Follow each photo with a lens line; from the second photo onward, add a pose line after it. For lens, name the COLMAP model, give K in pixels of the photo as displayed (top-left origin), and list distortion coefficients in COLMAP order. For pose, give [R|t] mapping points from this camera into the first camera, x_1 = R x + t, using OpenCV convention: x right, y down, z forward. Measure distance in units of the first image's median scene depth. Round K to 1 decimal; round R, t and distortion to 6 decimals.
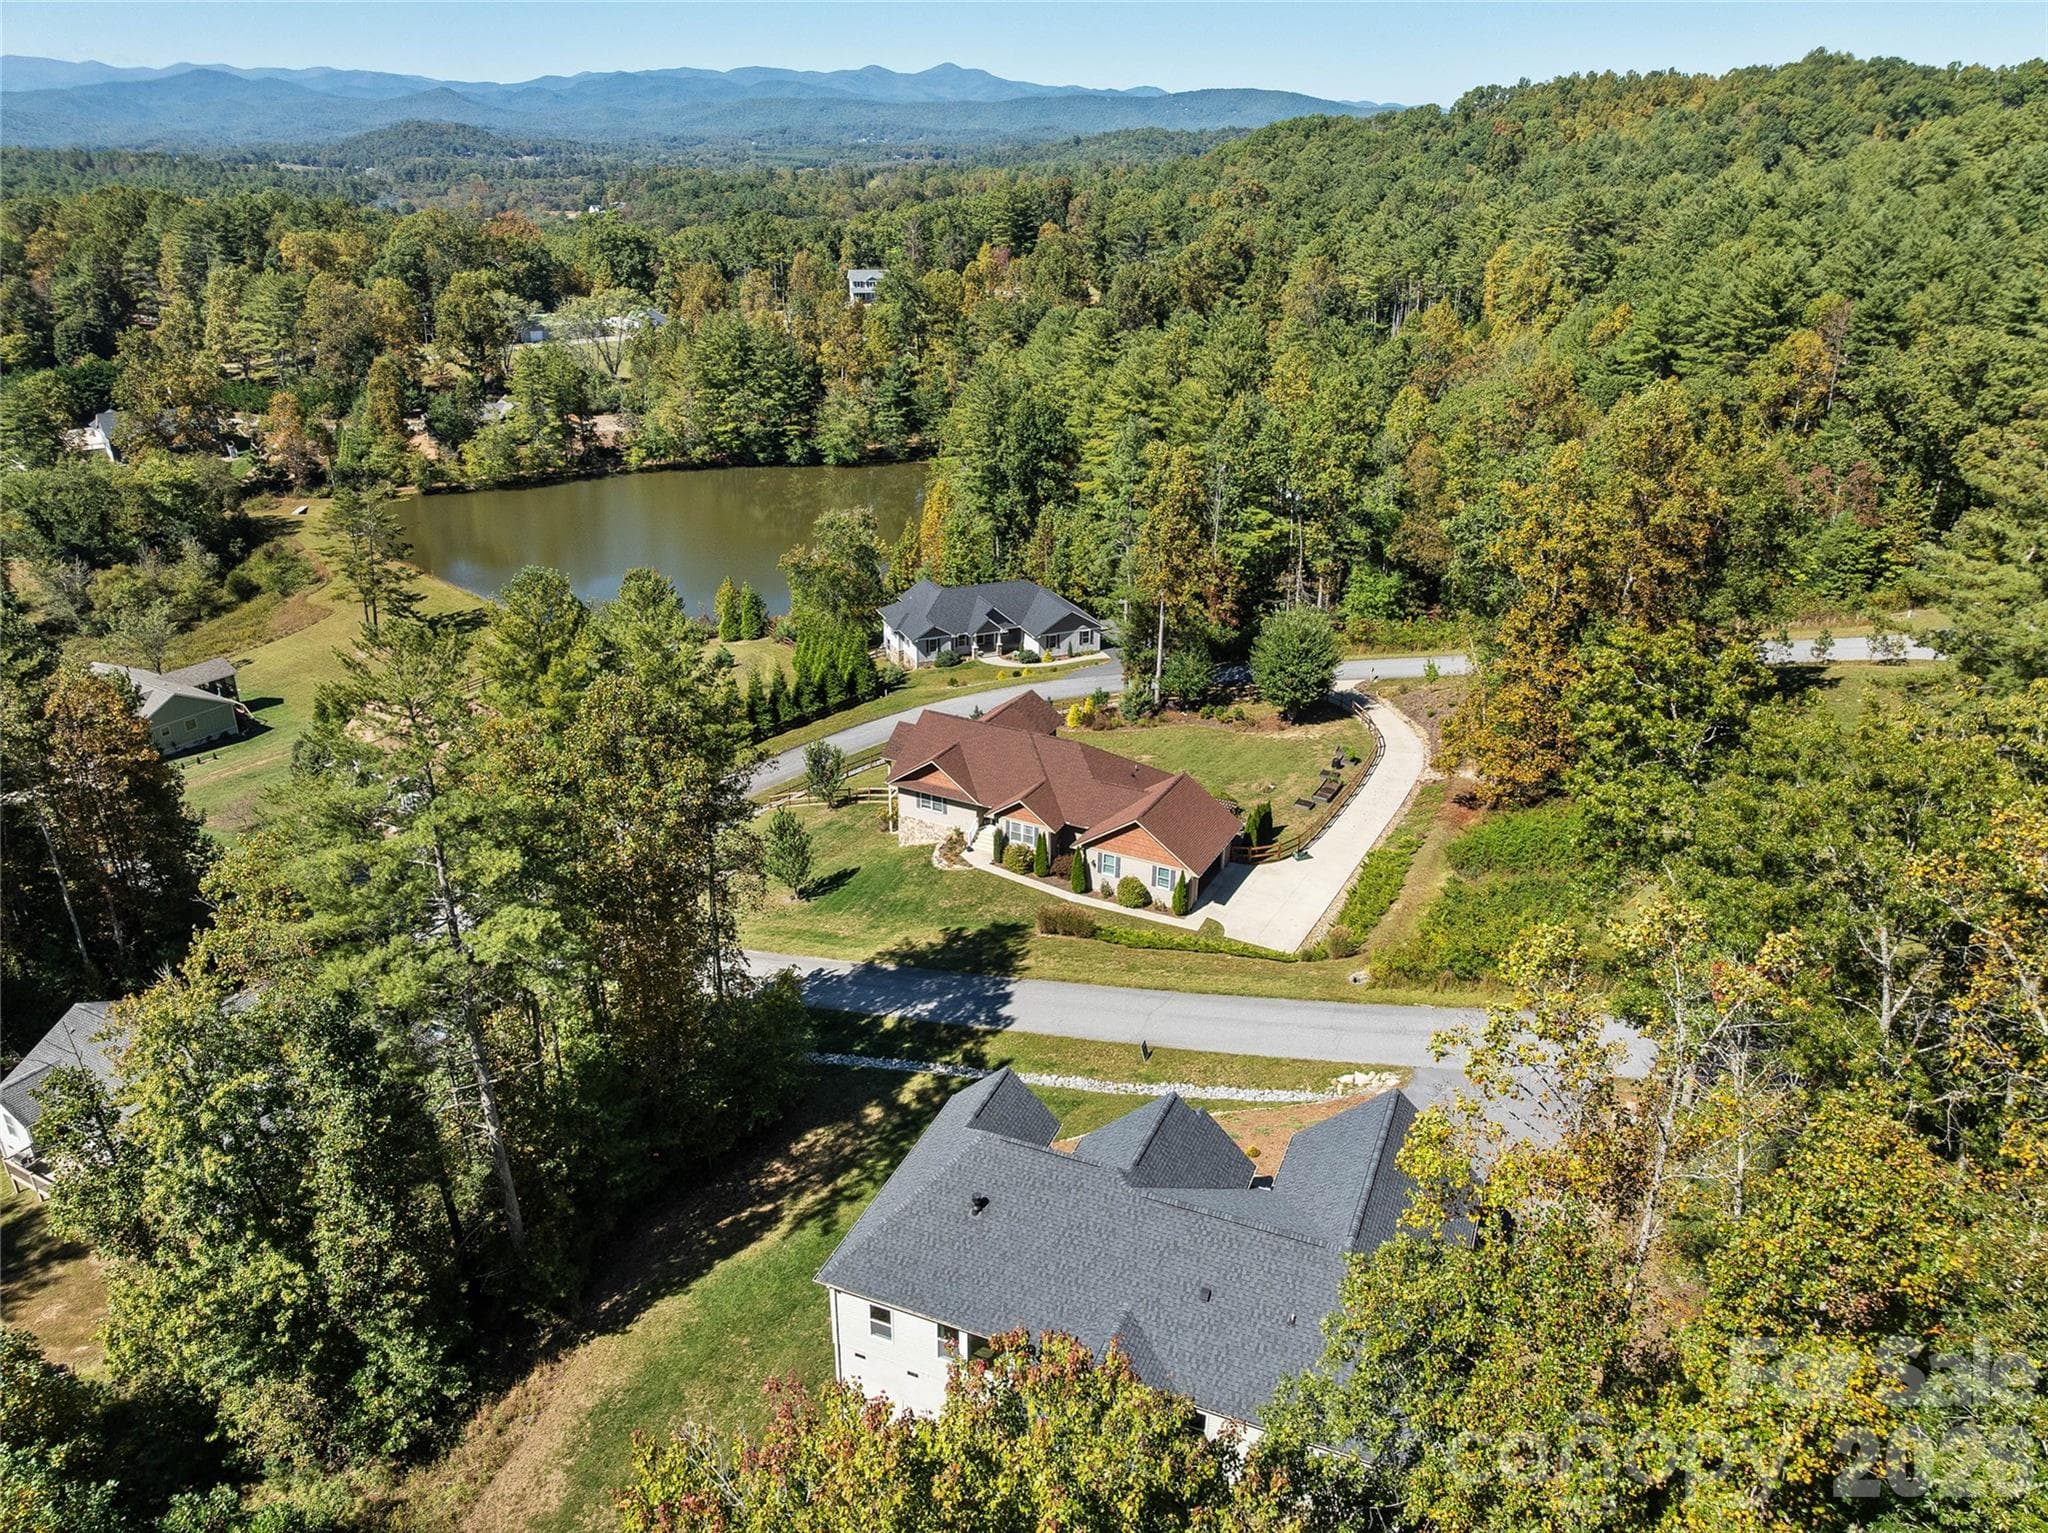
lens RADIAL K [[1434.6, 0, 1017.3], [0, 1434.6, 754.1], [0, 0, 1]] dist [-0.050236, 0.020965]
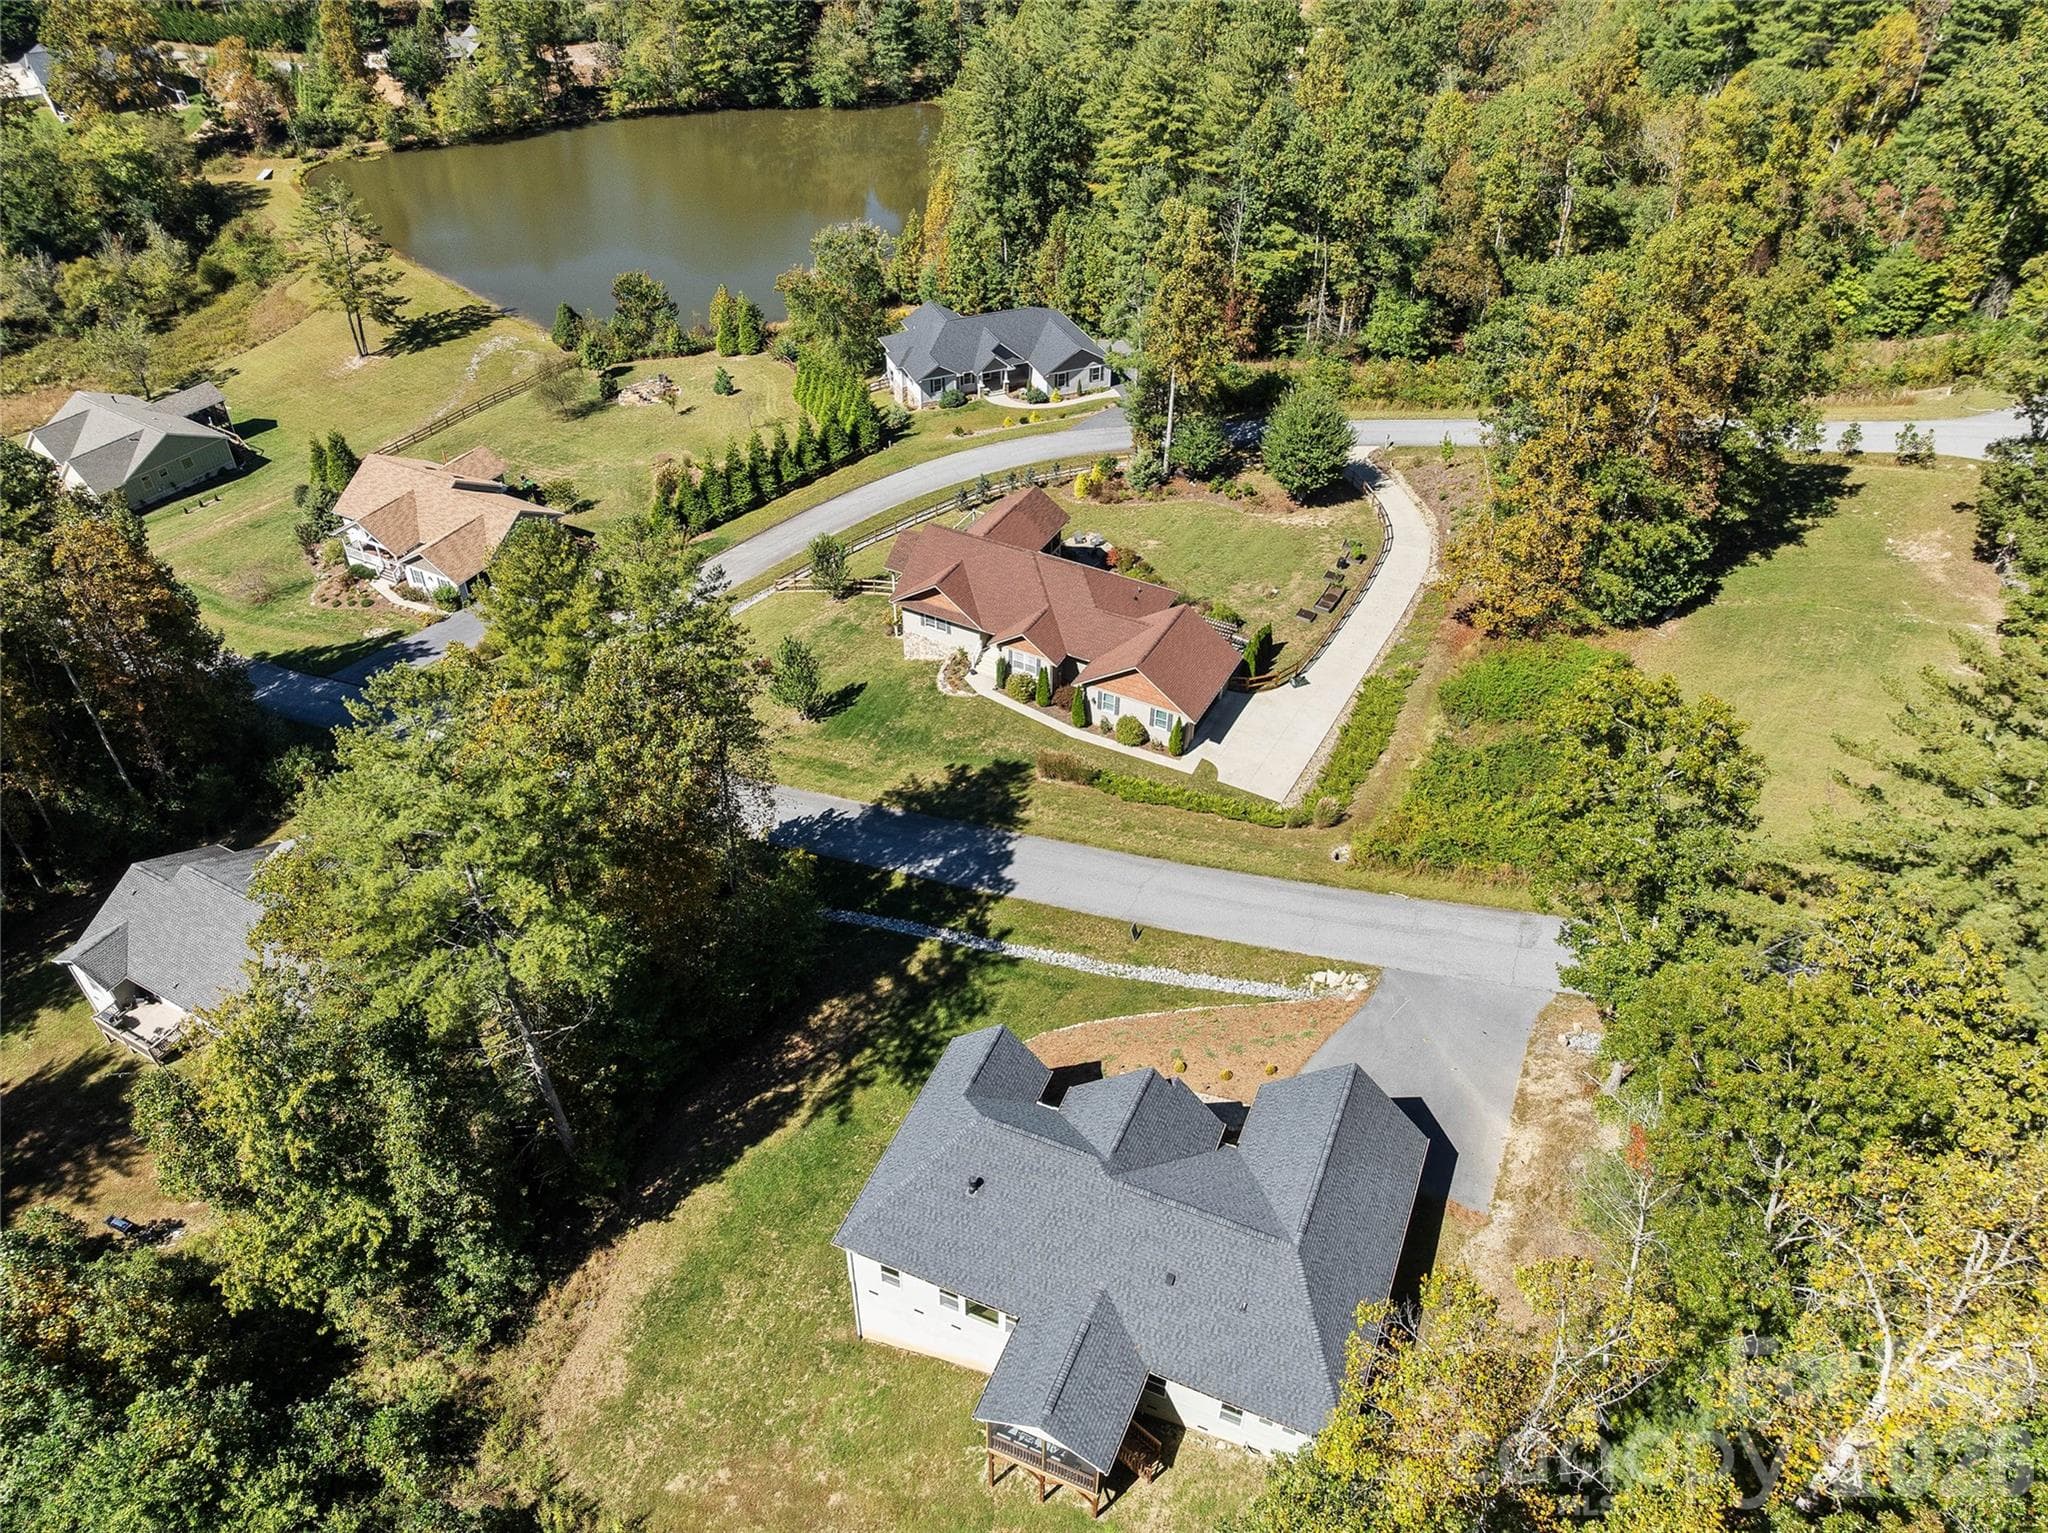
lens RADIAL K [[1434.6, 0, 1018.2], [0, 1434.6, 762.4], [0, 0, 1]] dist [-0.050236, 0.020965]
pose [[0.999955, 0.005600, -0.007719, 0.006024], [-0.003262, 0.961436, 0.275009, -0.135795], [0.008961, -0.274971, 0.961411, 0.001289]]
